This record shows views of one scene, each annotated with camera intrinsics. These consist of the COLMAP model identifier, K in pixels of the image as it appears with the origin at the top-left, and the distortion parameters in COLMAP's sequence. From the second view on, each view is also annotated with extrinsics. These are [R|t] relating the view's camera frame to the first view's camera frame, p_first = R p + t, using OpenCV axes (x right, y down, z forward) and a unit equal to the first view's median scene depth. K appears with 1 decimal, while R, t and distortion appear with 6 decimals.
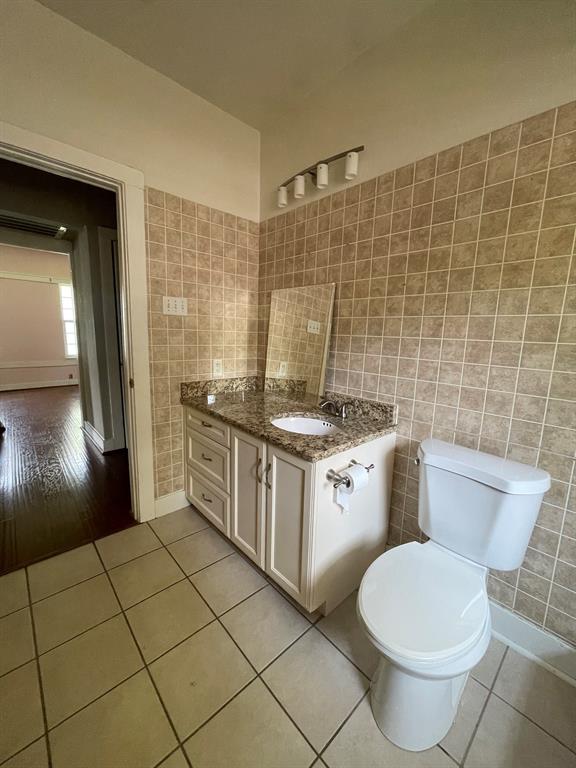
lens RADIAL K [[308.1, 0, 288.8], [0, 308.1, 381.2], [0, 0, 1]] dist [-0.011789, 0.003813]
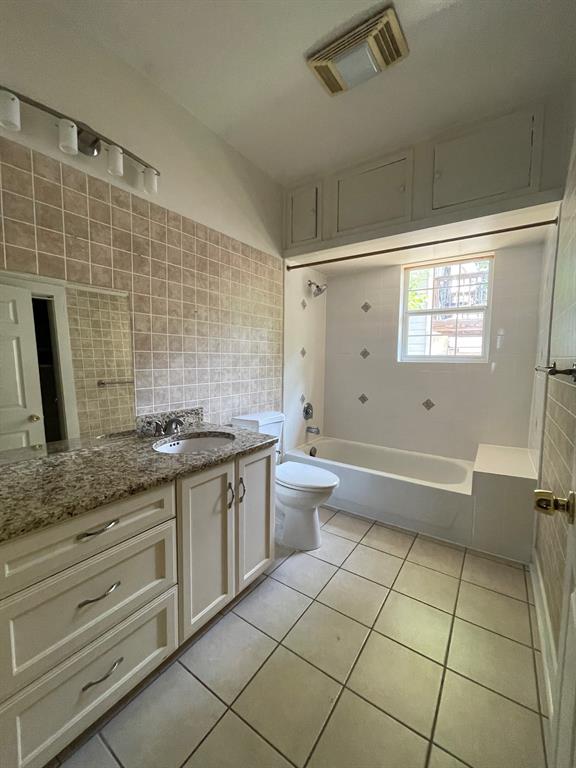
lens RADIAL K [[308.1, 0, 288.8], [0, 308.1, 381.2], [0, 0, 1]] dist [-0.011789, 0.003813]
pose [[-0.219640, -0.108699, 0.969506, -0.915386], [0.135706, 0.980708, 0.140699, -0.146856], [-0.966096, 0.162471, -0.200652, 0.863616]]
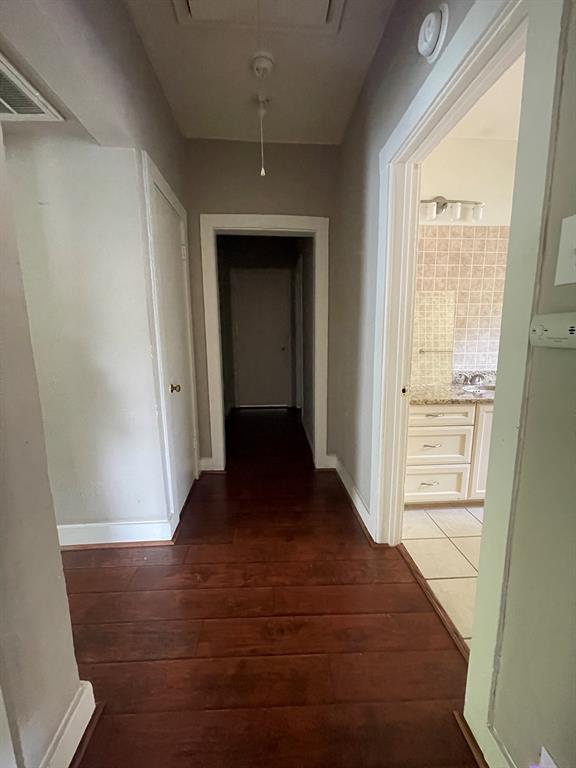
lens RADIAL K [[308.1, 0, 288.8], [0, 308.1, 381.2], [0, 0, 1]] dist [-0.011789, 0.003813]
pose [[0.632463, -0.162308, 0.757395, -1.597146], [0.150424, 0.984921, 0.085456, -0.168690], [-0.759845, 0.059882, 0.647341, 0.778614]]
